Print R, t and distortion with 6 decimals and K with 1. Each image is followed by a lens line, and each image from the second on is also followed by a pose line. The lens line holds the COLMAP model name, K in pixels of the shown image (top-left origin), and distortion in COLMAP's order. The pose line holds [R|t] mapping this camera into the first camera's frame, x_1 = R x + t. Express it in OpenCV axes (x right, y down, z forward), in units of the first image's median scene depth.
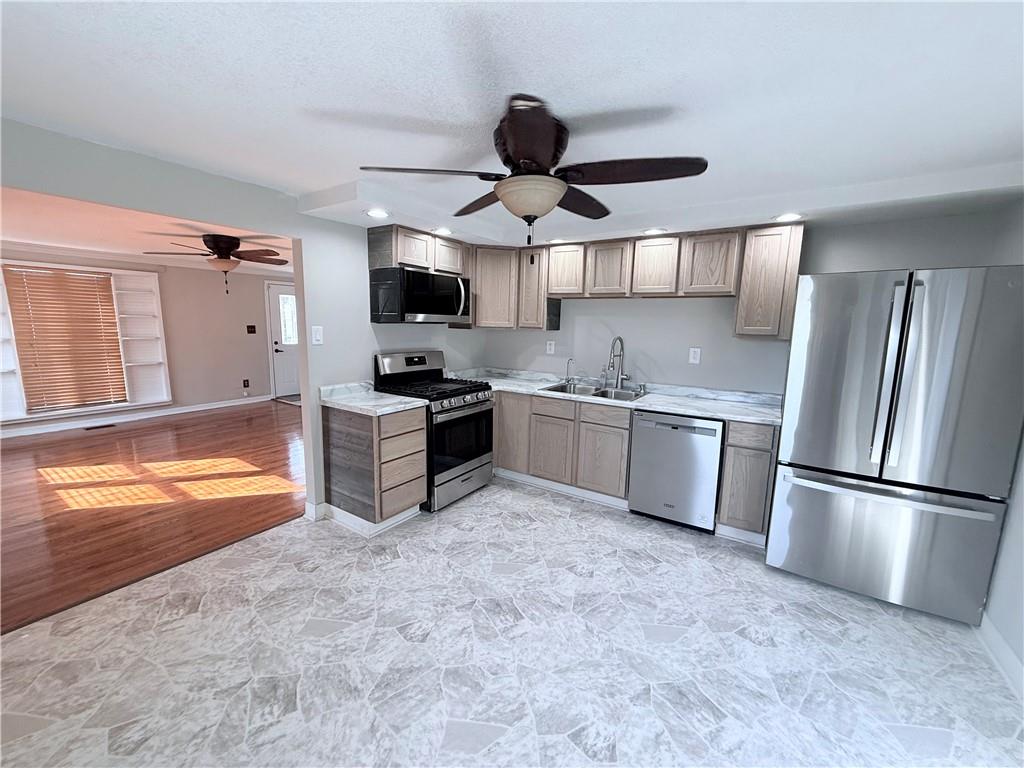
lens RADIAL K [[405.9, 0, 507.6], [0, 405.9, 382.4], [0, 0, 1]] dist [0.002506, -0.000692]
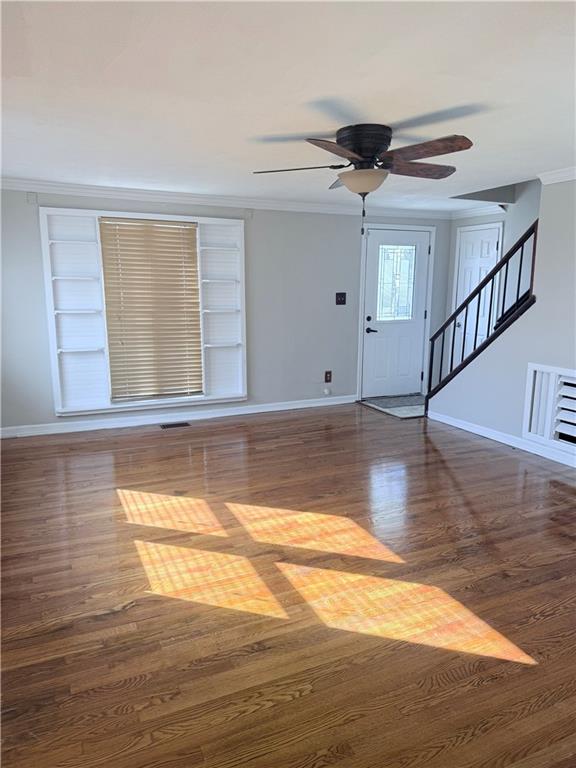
lens RADIAL K [[537.0, 0, 292.5], [0, 537.0, 379.7], [0, 0, 1]] dist [0.061762, -0.080491]
pose [[0.853083, 0.074658, -0.516406, -0.380177], [-0.064967, 0.997207, 0.036845, -0.037642], [0.517715, 0.002117, 0.855551, 0.315471]]
